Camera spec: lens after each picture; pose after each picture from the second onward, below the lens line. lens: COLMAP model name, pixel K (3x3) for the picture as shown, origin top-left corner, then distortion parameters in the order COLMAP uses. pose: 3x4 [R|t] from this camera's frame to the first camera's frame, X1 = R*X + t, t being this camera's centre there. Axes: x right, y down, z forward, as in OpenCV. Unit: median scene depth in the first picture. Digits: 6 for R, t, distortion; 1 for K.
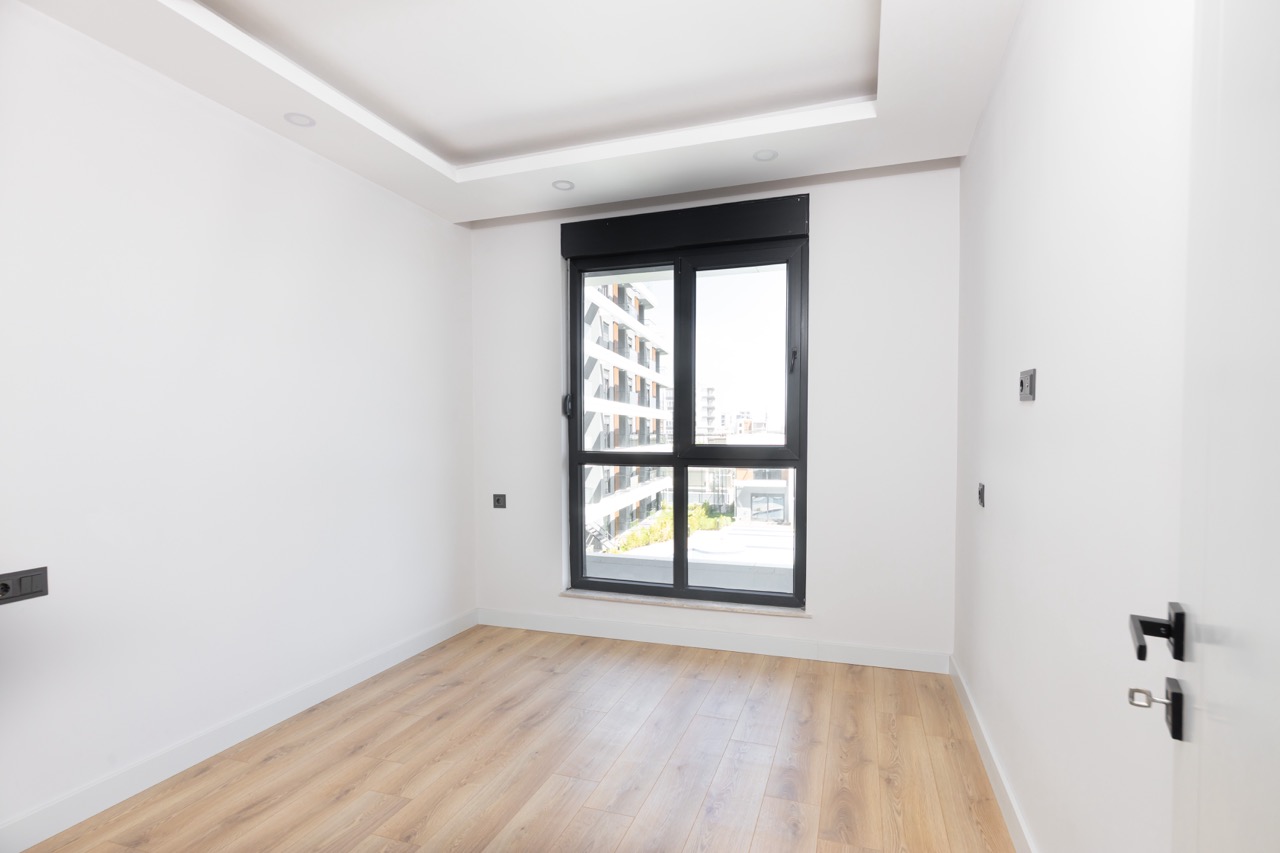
lens RADIAL K [[626.1, 0, 640.0], [0, 626.1, 428.3], [0, 0, 1]] dist [0.000084, 0.000316]
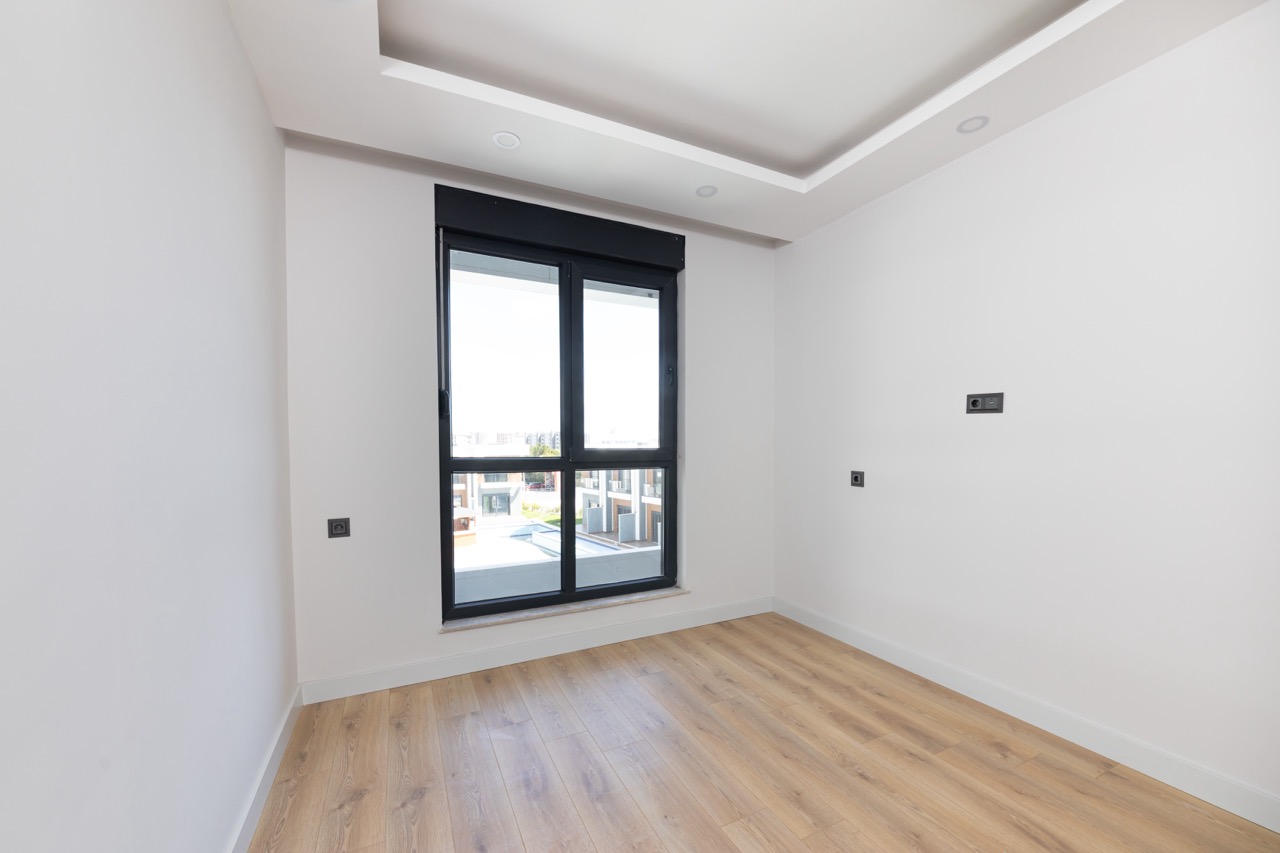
lens RADIAL K [[503.1, 0, 641.2], [0, 503.1, 437.8], [0, 0, 1]] dist [0.000879, -0.000679]
pose [[0.701396, 0.006065, 0.712746, -0.444275], [-0.004741, 0.999981, -0.003844, 0.011877], [-0.712756, -0.000683, 0.701411, 0.368941]]
